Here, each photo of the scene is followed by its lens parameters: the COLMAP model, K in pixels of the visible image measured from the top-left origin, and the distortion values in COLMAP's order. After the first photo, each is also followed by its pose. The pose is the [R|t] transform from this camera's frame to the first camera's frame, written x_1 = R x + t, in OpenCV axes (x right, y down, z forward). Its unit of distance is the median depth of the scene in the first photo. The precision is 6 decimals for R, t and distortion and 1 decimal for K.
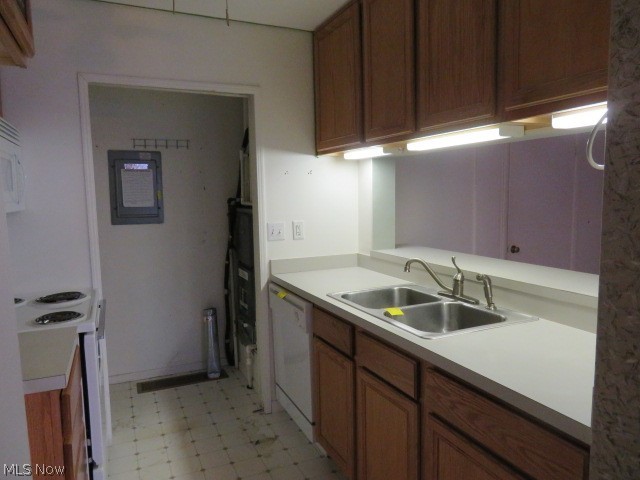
lens RADIAL K [[461.6, 0, 324.4], [0, 461.6, 239.9], [0, 0, 1]] dist [-0.008609, -0.000536]
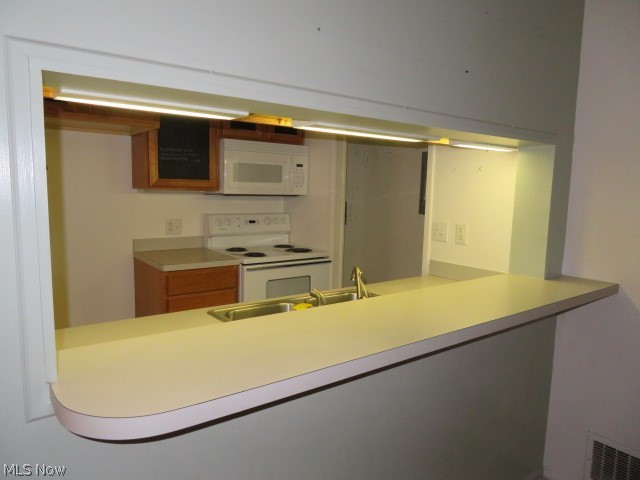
lens RADIAL K [[461.6, 0, 324.4], [0, 461.6, 239.9], [0, 0, 1]] dist [-0.008609, -0.000536]
pose [[0.220052, 0.140816, -0.965271, 0.748895], [-0.133829, 0.984528, 0.113116, -0.075773], [0.966264, 0.104289, 0.235492, 0.538707]]
